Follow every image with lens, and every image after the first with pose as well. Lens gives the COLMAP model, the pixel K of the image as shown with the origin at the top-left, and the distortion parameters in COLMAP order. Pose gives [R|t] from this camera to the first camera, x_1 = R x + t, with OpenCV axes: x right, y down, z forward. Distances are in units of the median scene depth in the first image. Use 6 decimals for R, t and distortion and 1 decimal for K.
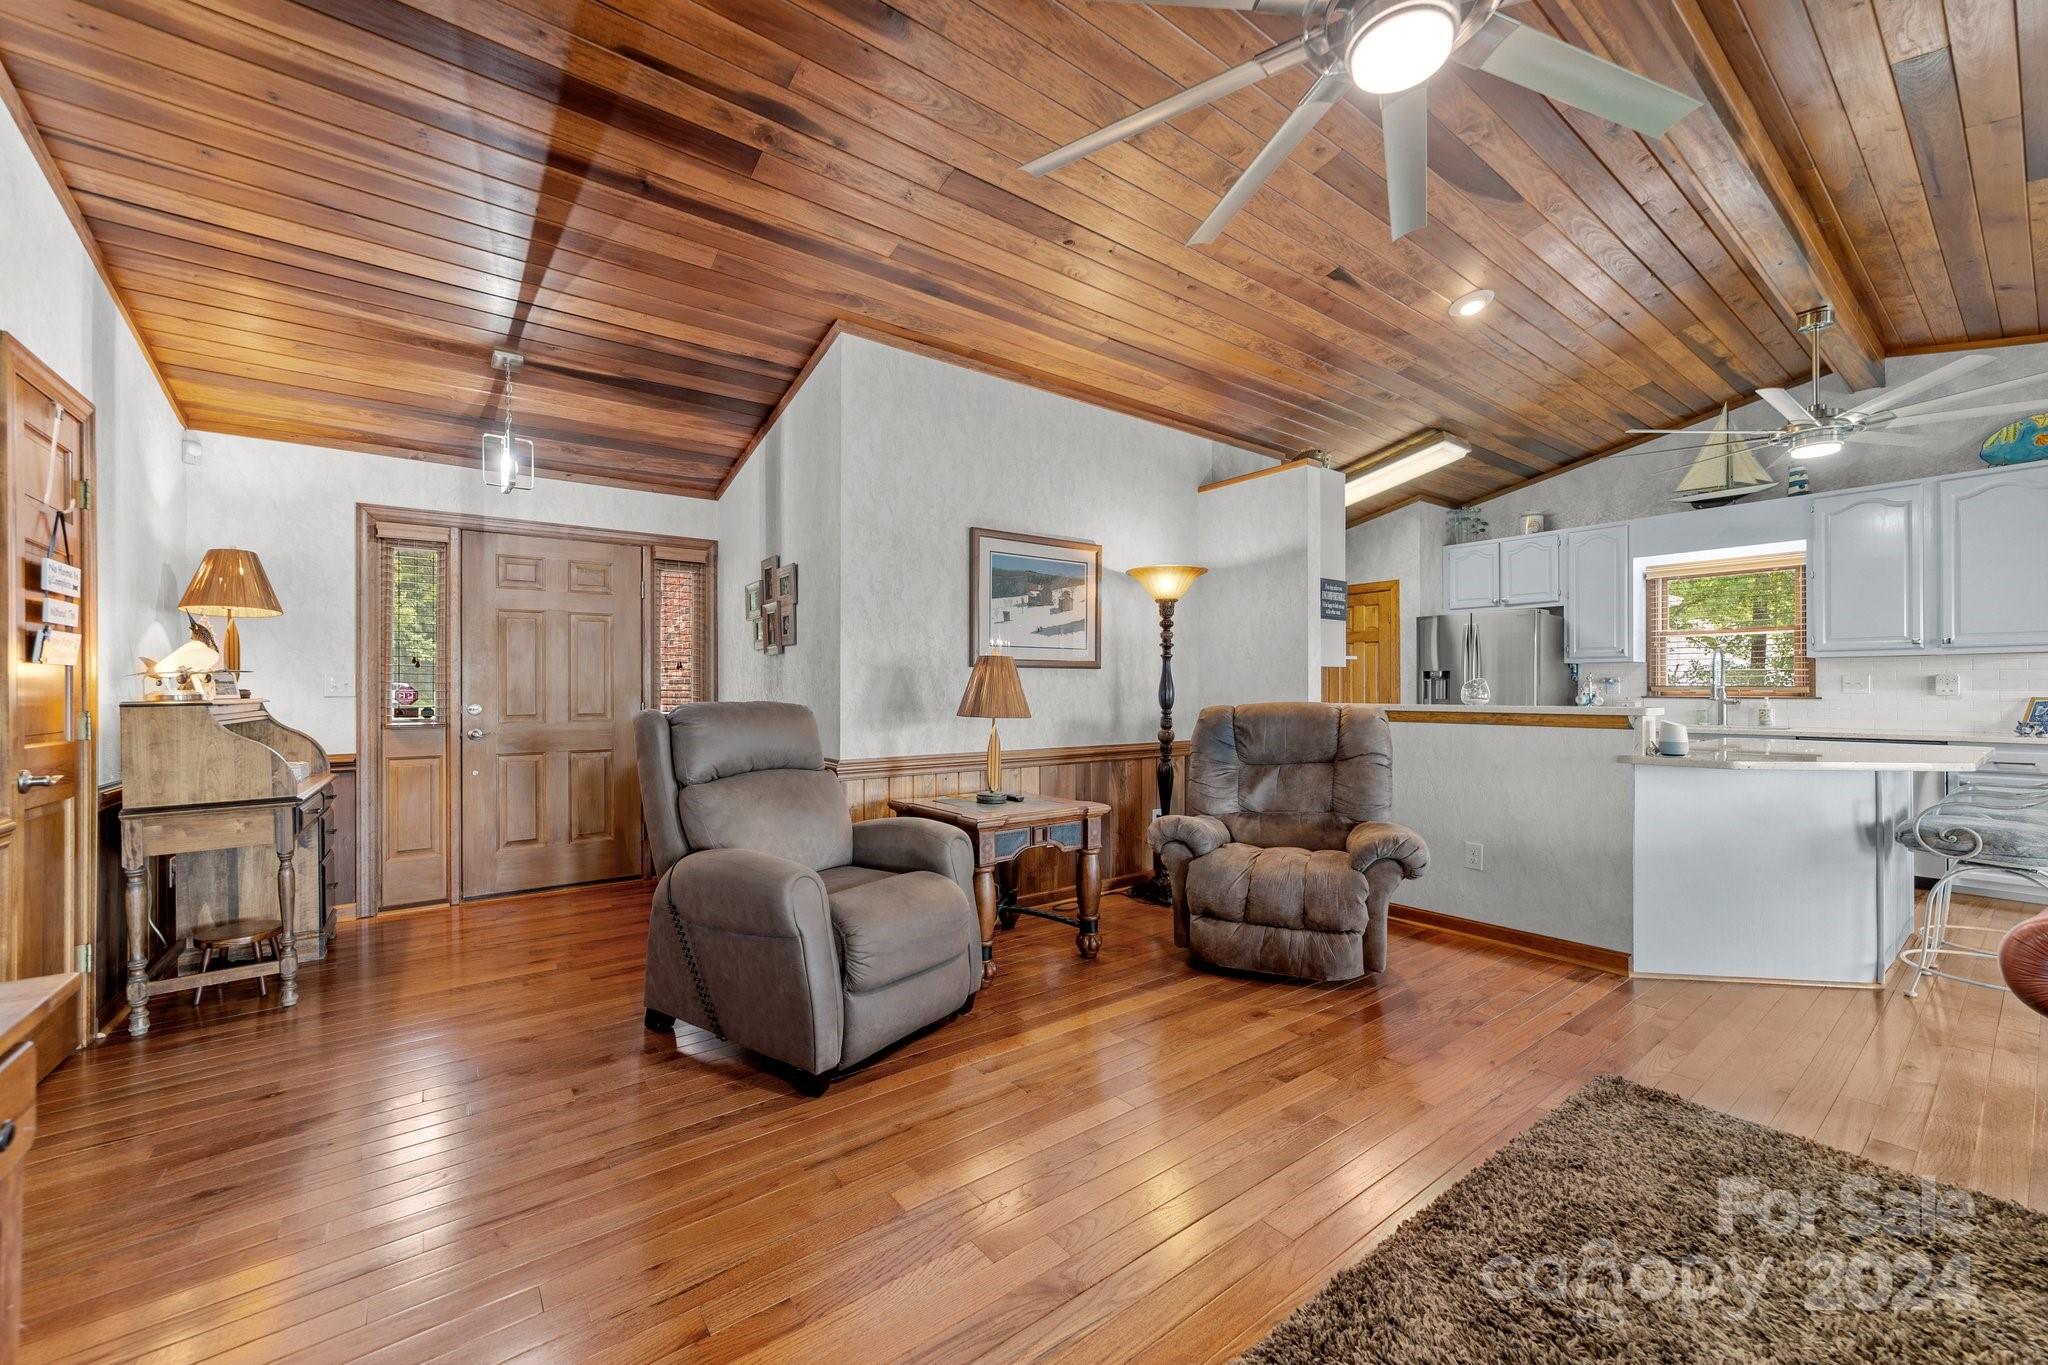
lens RADIAL K [[785.6, 0, 1029.6], [0, 785.6, 687.2], [0, 0, 1]] dist [-0.010955, 0.004600]
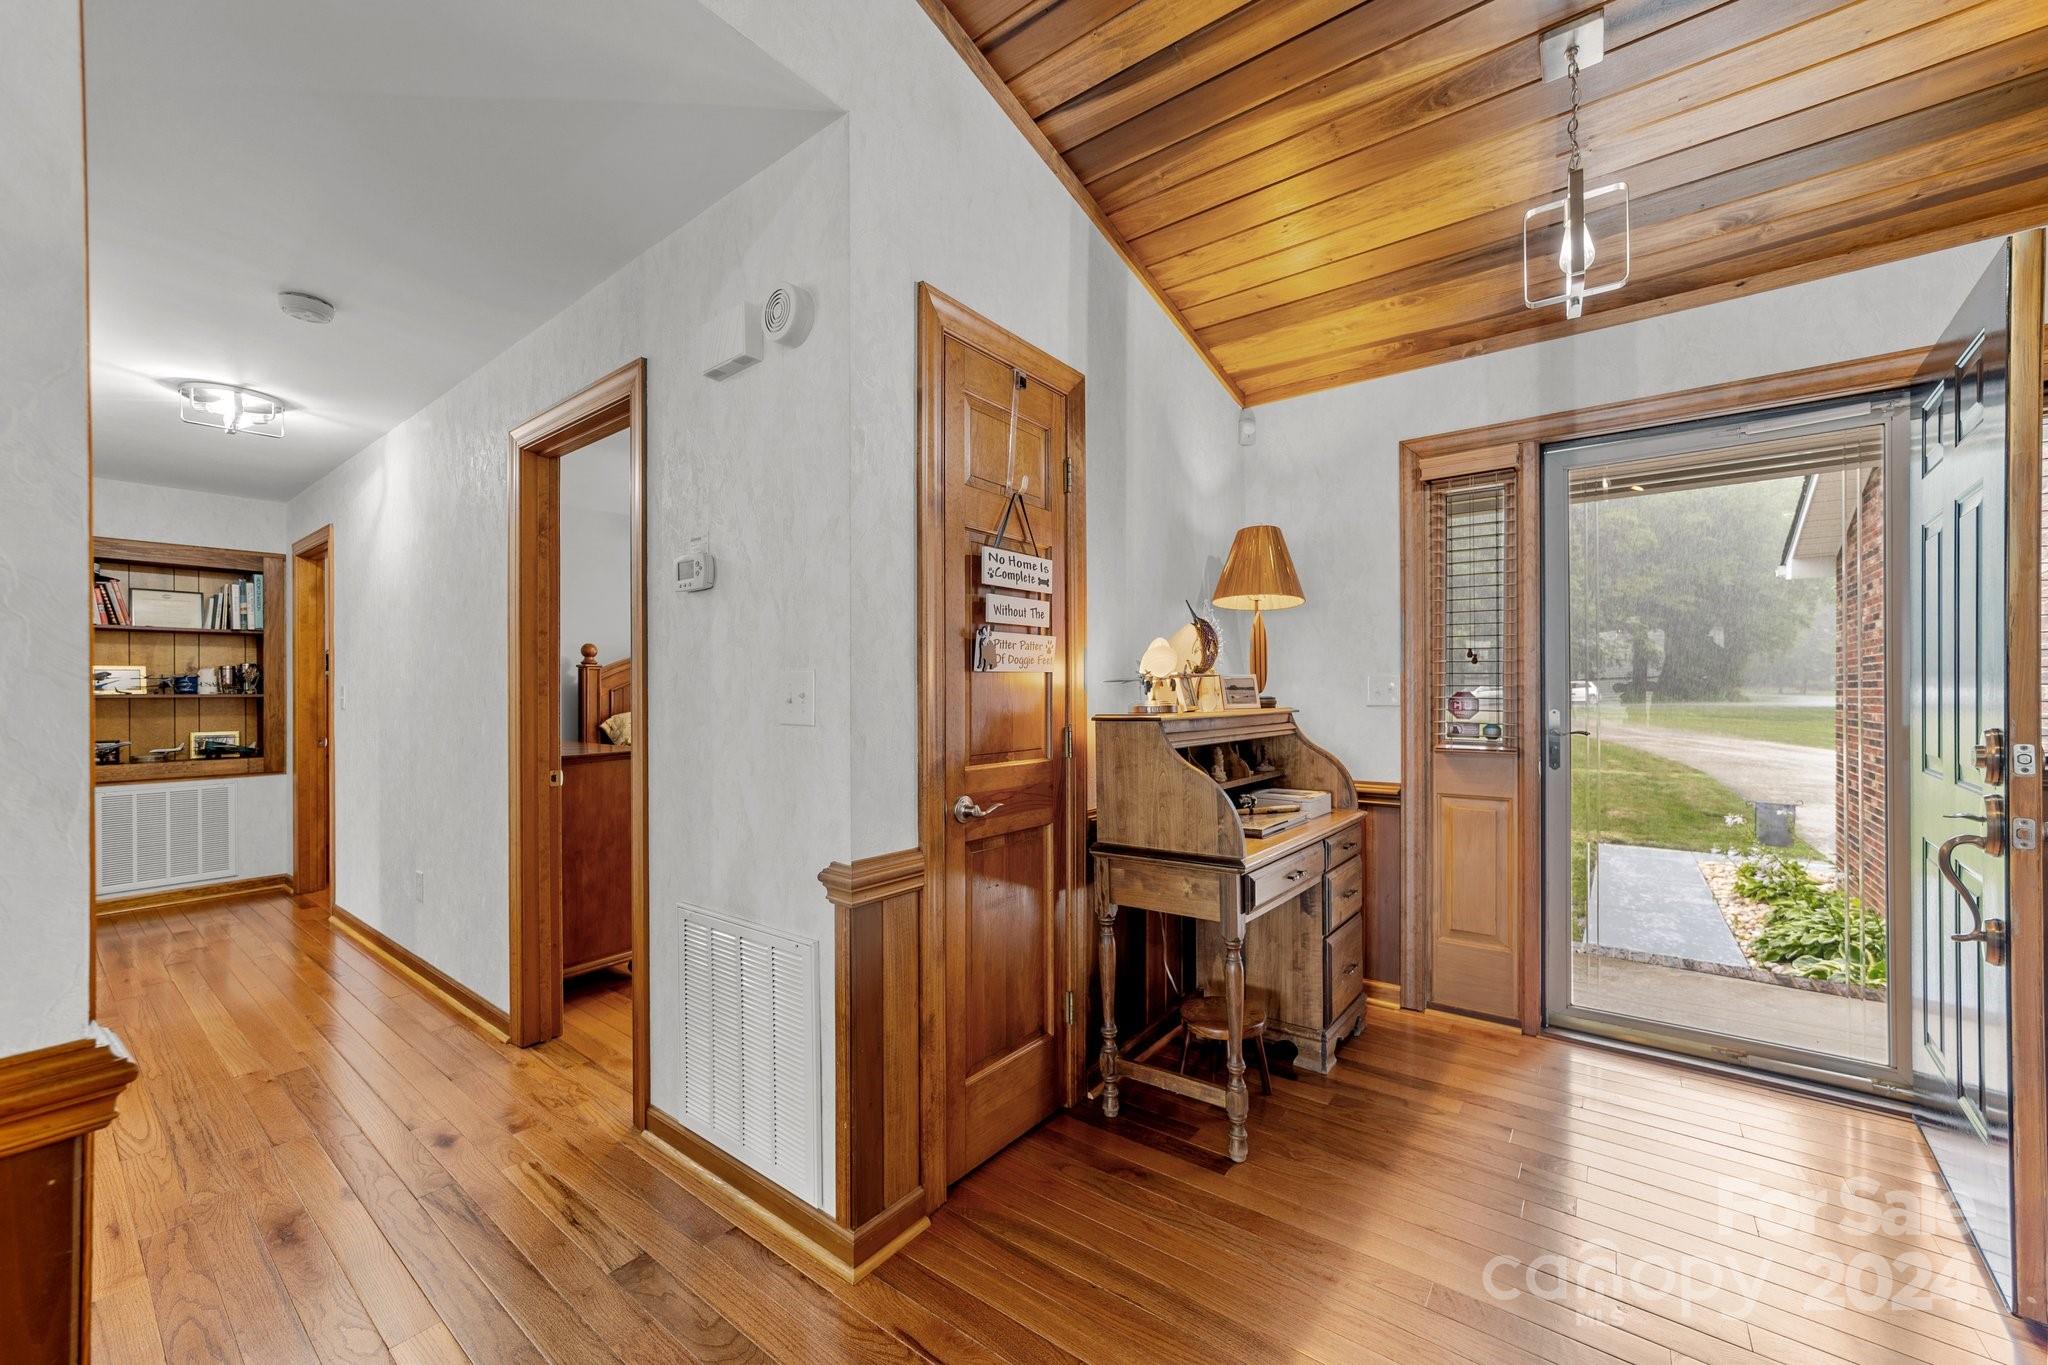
lens RADIAL K [[785.6, 0, 1027.5], [0, 785.6, 688.9], [0, 0, 1]] dist [-0.010955, 0.004600]
pose [[0.263924, 0.000287, -0.964543, -0.287156], [0.005587, 0.999983, 0.001826, -0.008247], [0.964527, -0.005871, 0.263918, 0.550816]]
